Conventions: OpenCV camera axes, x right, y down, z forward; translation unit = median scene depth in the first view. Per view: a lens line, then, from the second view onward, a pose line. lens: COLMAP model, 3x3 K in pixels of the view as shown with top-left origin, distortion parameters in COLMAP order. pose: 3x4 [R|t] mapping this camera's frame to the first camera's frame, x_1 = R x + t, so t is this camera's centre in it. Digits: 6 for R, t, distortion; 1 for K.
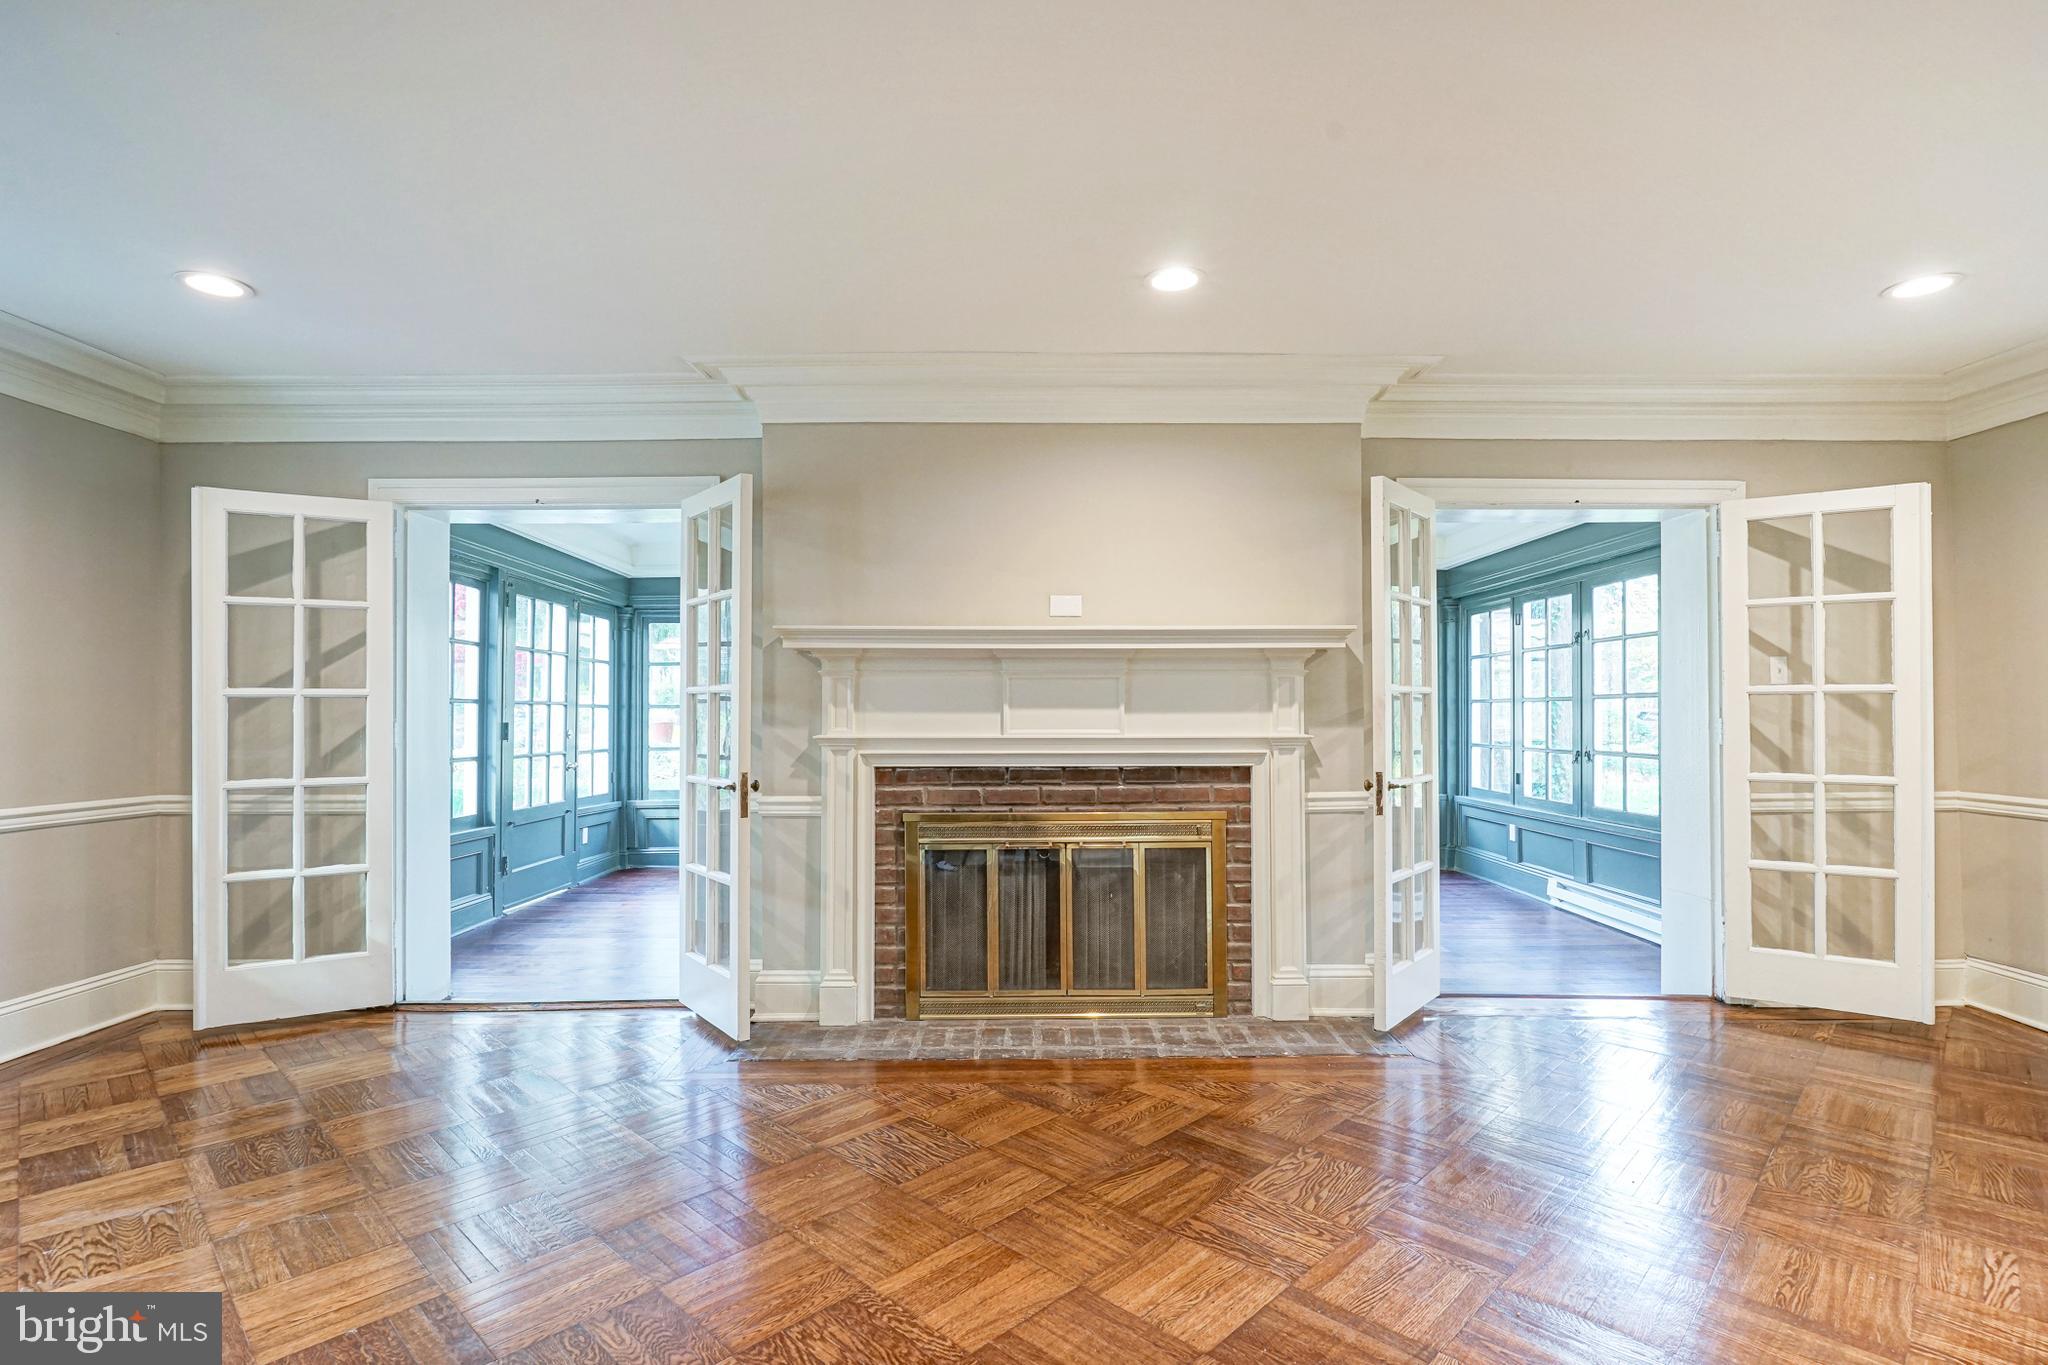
lens RADIAL K [[991.1, 0, 1021.9], [0, 991.1, 699.4], [0, 0, 1]] dist [-0.006535, 0.005340]
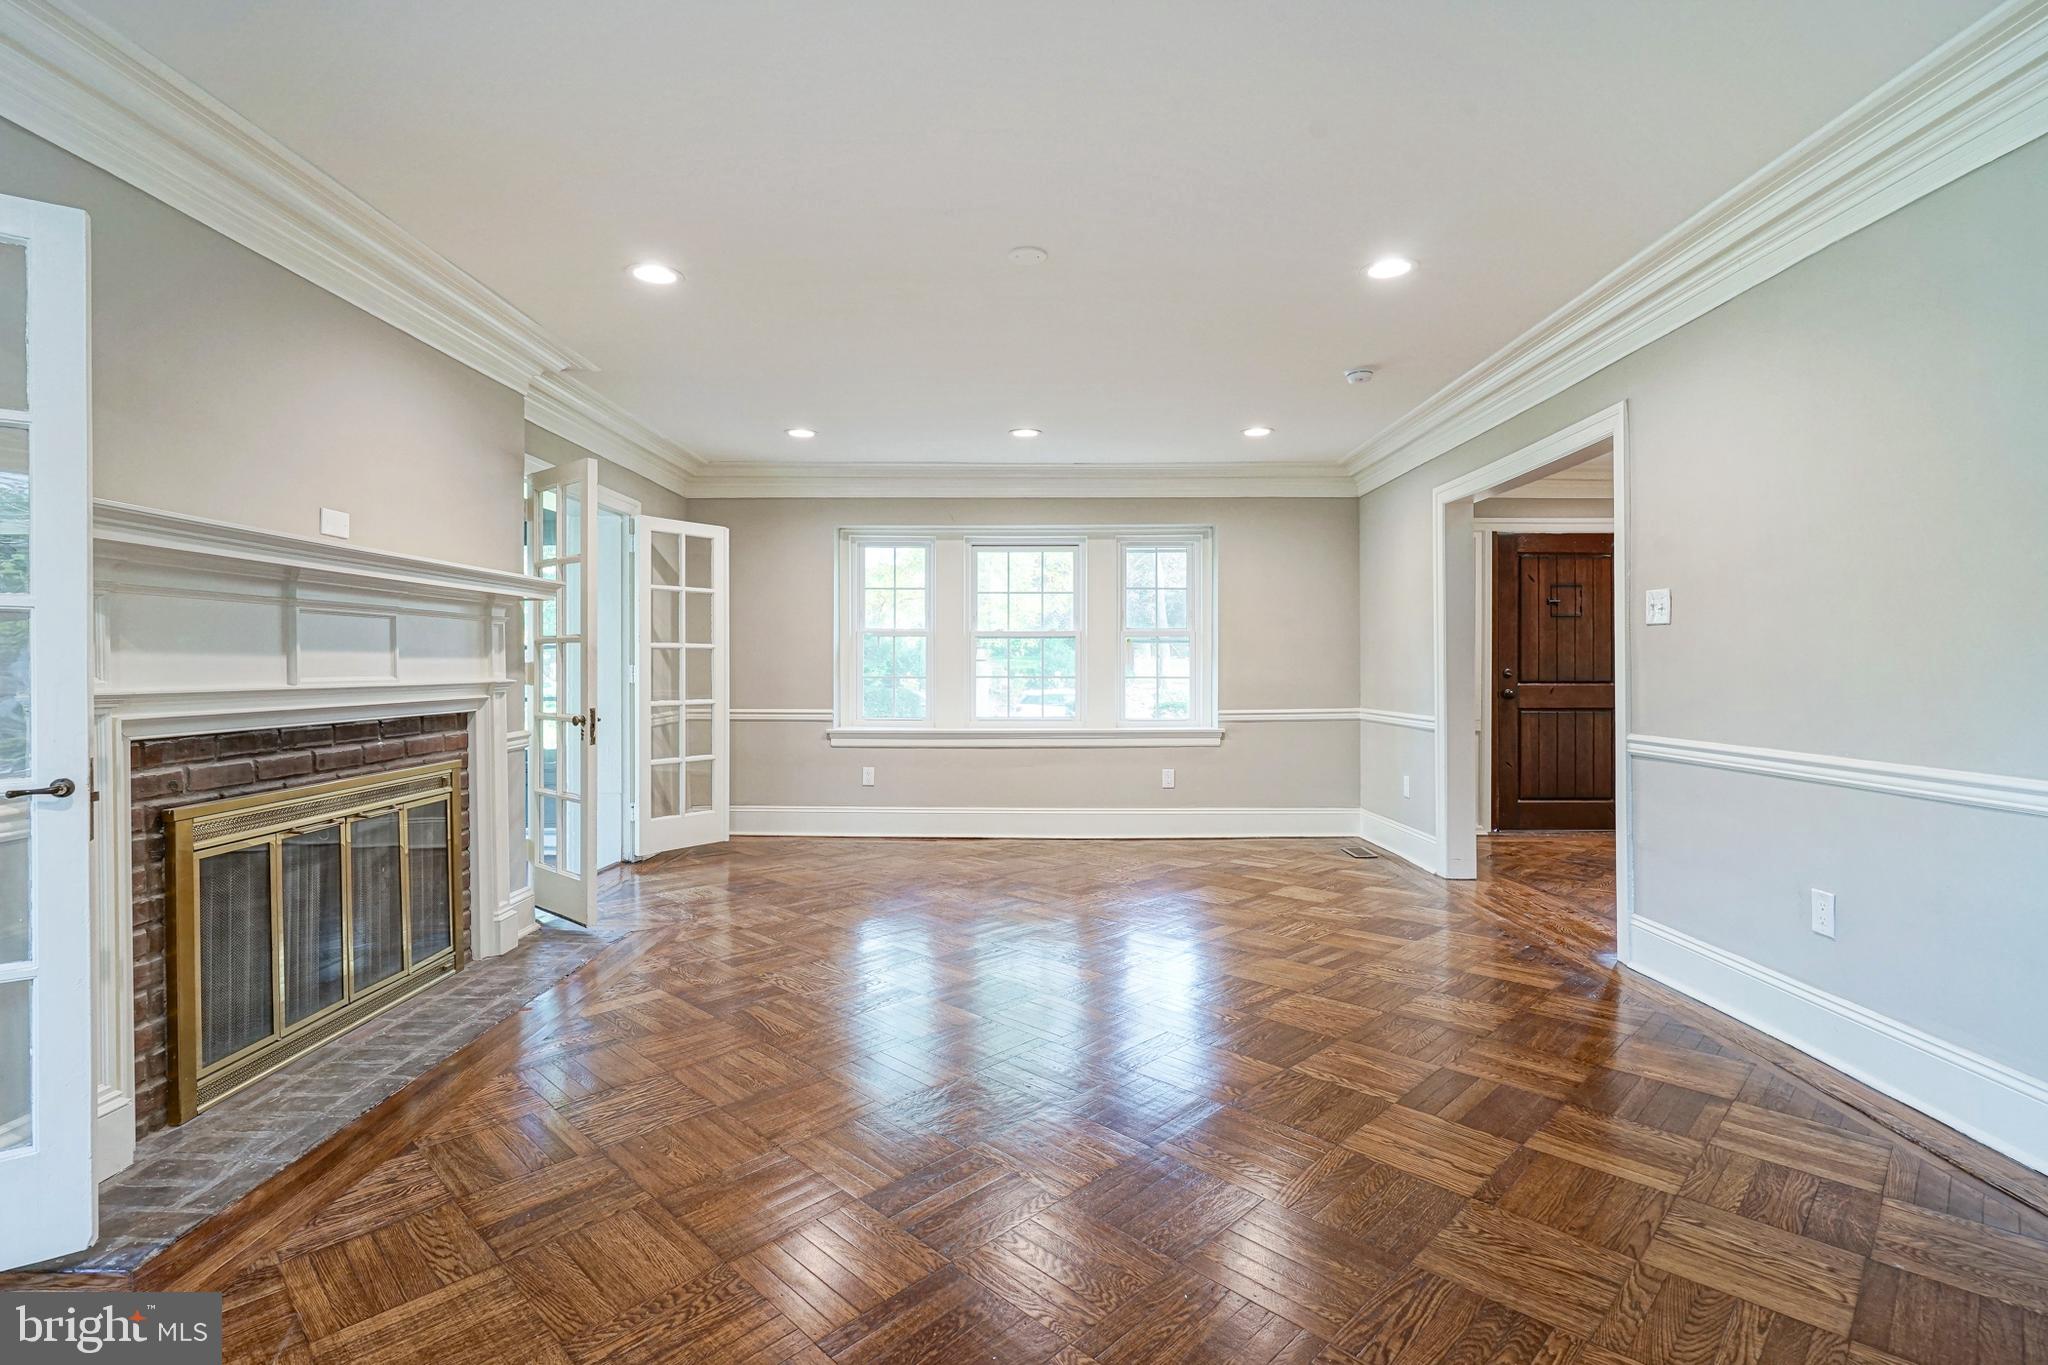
lens RADIAL K [[991.1, 0, 1020.5], [0, 991.1, 670.5], [0, 0, 1]] dist [-0.006535, 0.005340]
pose [[0.002809, -0.003109, 0.999991, -0.761846], [-0.004091, 0.999987, 0.003120, 0.020569], [-0.999988, -0.004099, 0.002797, 0.446028]]
